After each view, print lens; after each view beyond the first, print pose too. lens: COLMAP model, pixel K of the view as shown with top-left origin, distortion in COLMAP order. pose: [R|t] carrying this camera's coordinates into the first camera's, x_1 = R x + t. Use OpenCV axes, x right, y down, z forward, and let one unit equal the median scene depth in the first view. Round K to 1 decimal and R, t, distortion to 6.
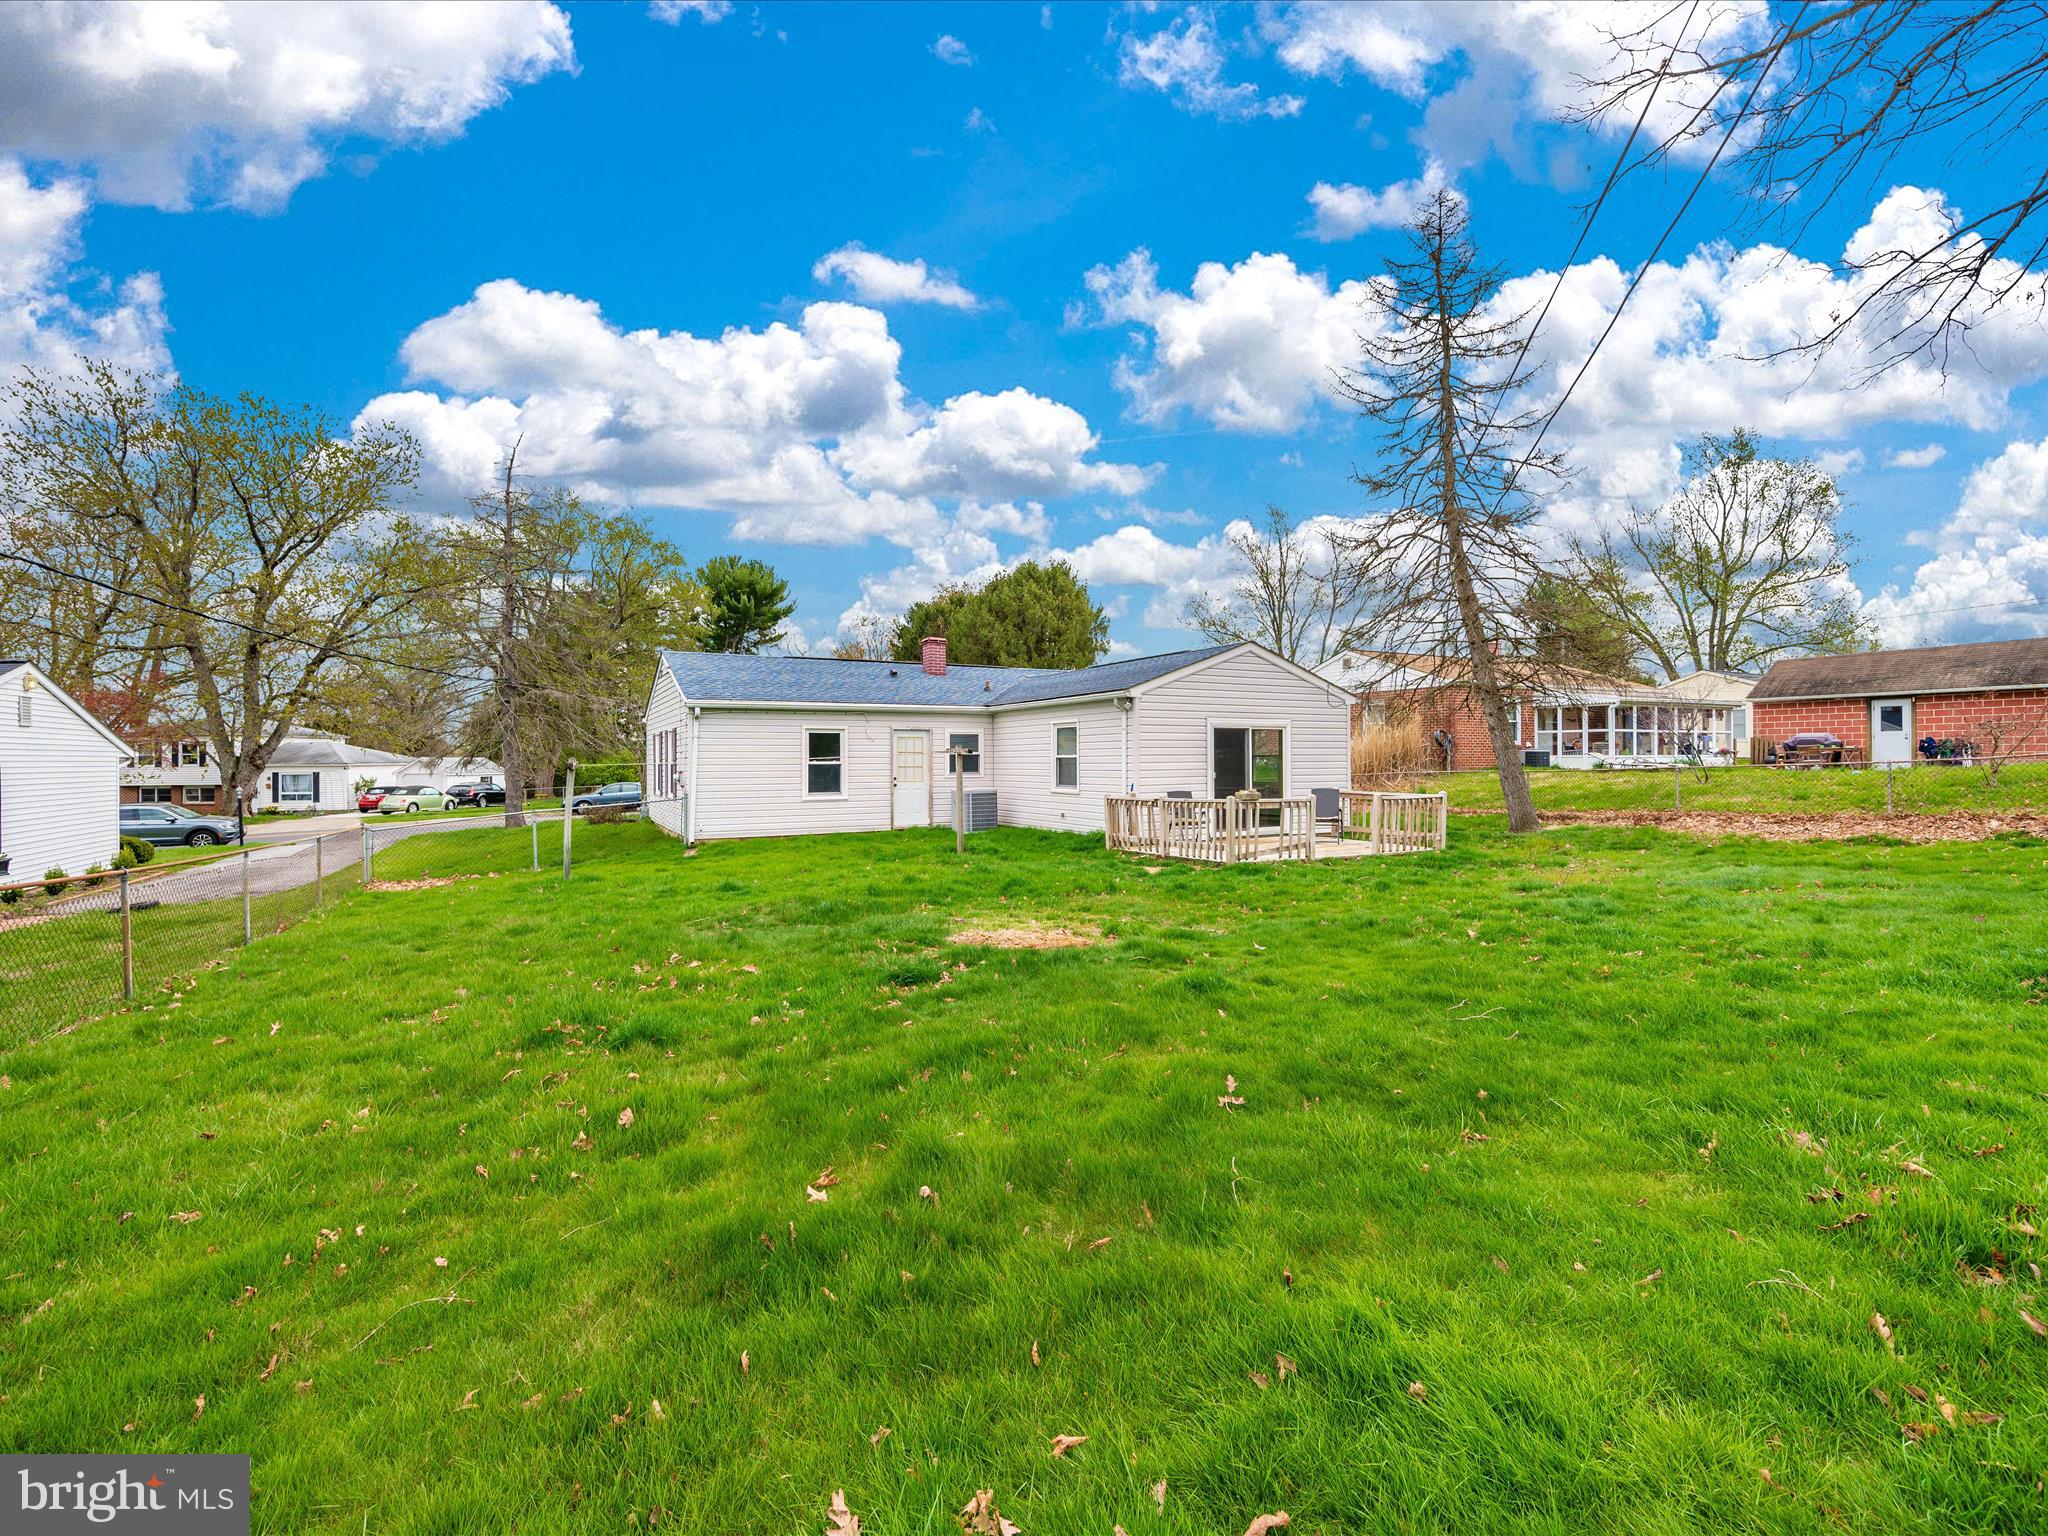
lens RADIAL K [[912.5, 0, 1020.4], [0, 912.5, 776.8], [0, 0, 1]] dist [-0.001042, 0.000370]
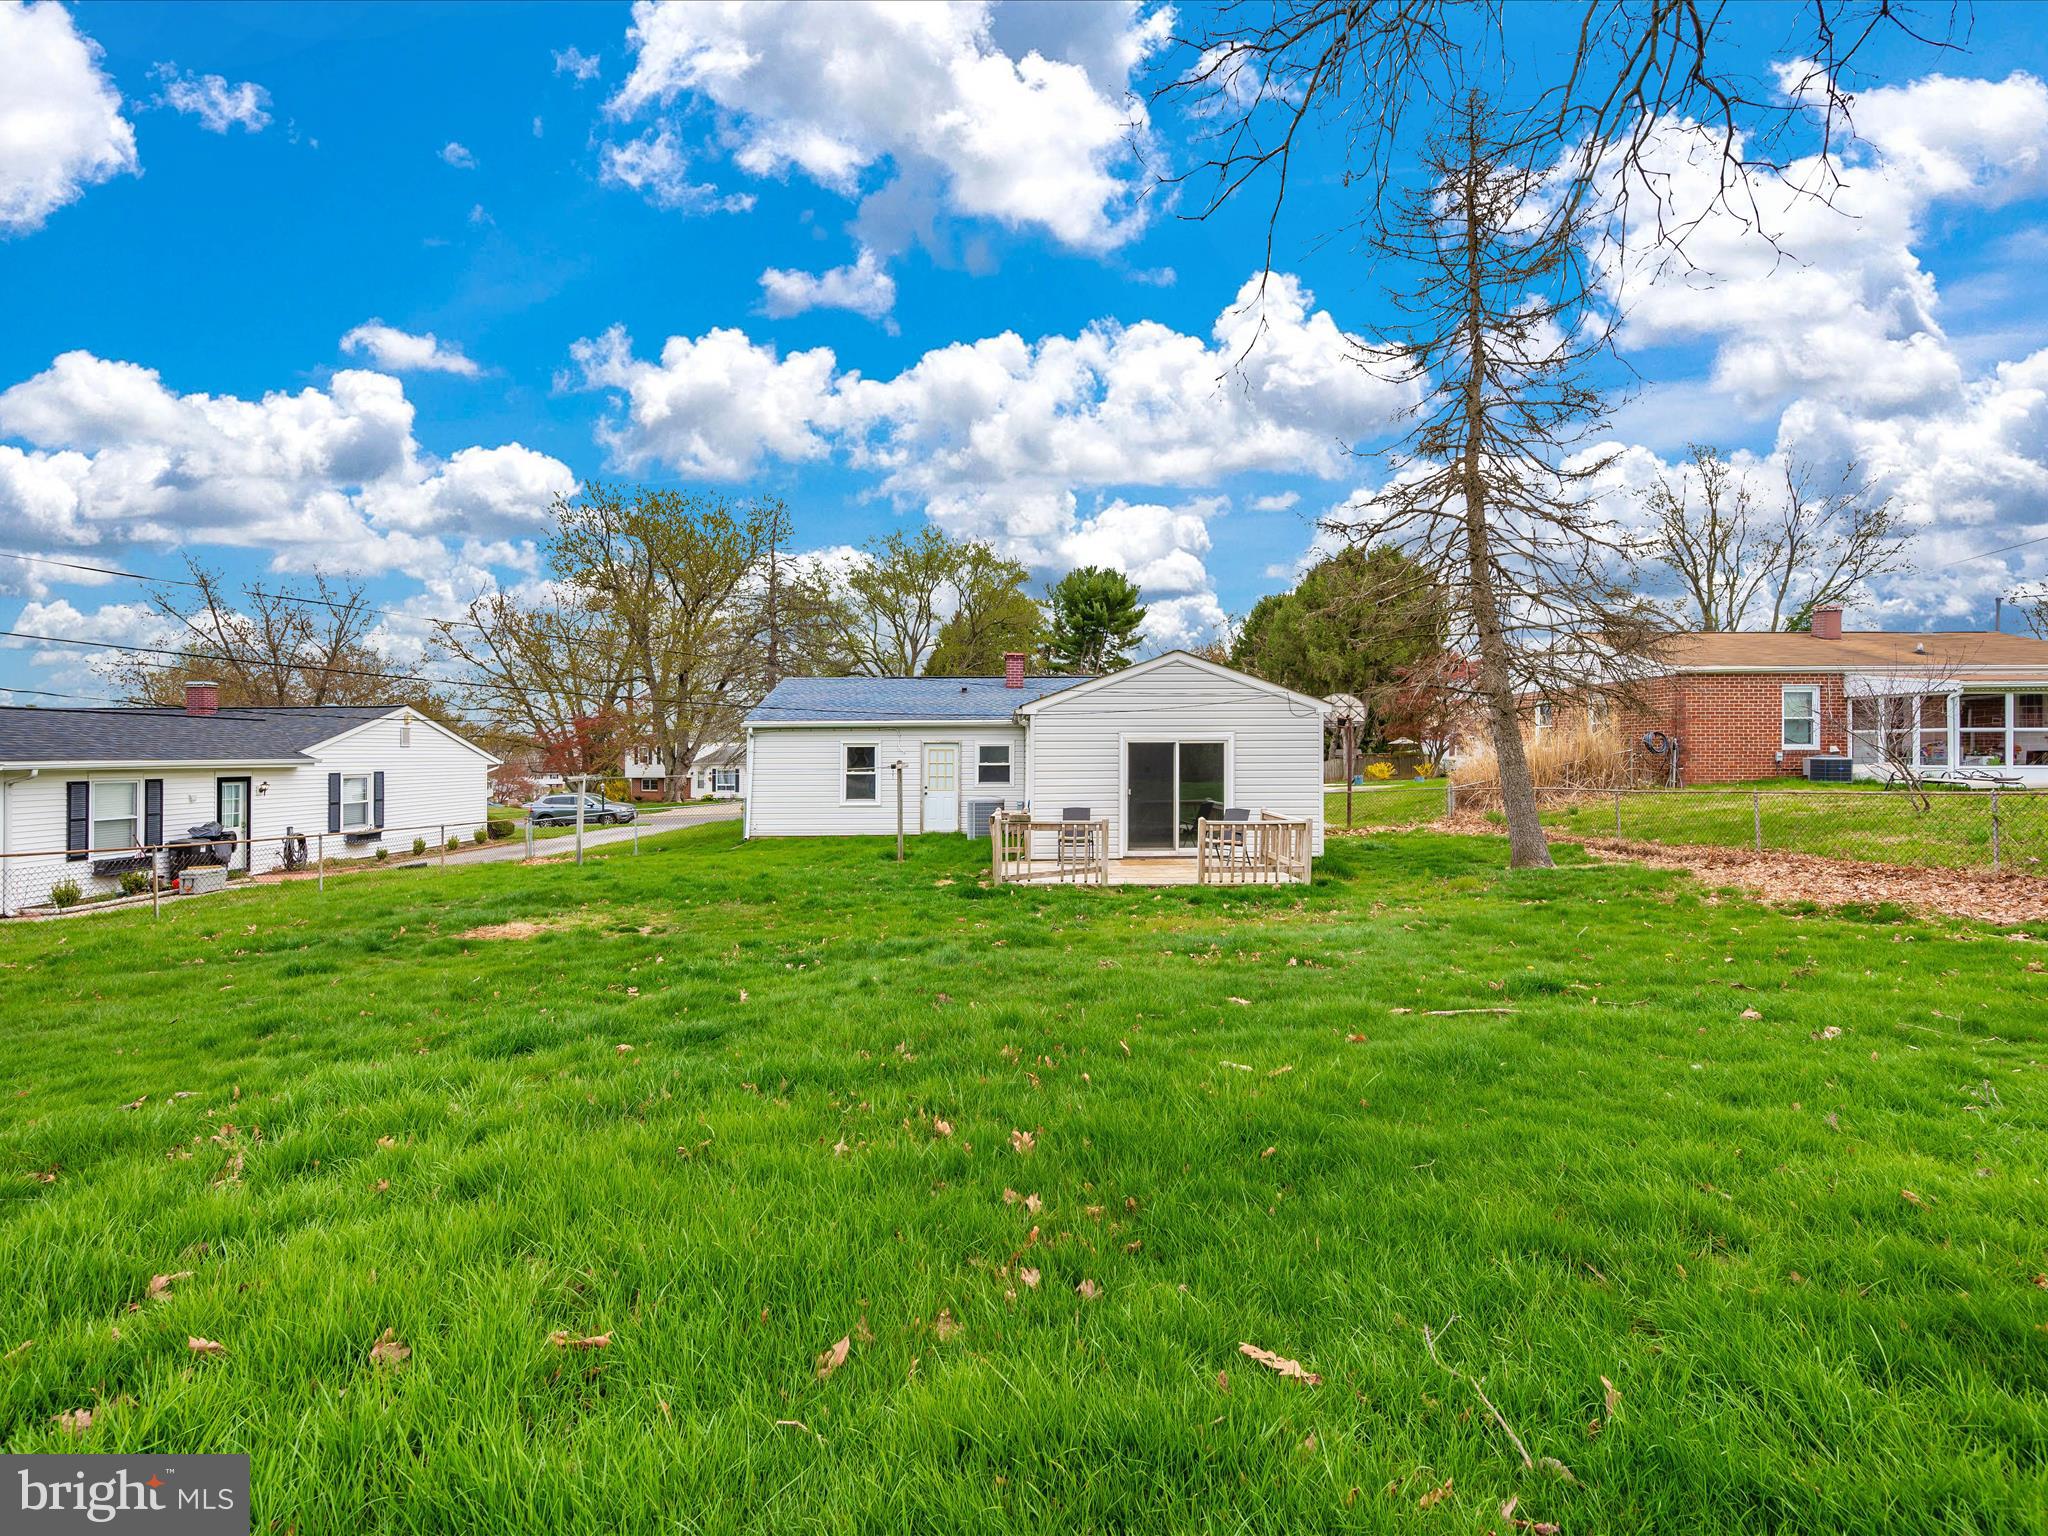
lens RADIAL K [[912.5, 0, 1020.4], [0, 912.5, 776.8], [0, 0, 1]] dist [-0.001042, 0.000370]
pose [[0.887590, 0.011673, -0.460486, 0.574103], [-0.008841, 0.999926, 0.008305, -0.025616], [0.460549, -0.003300, 0.887628, 0.092343]]
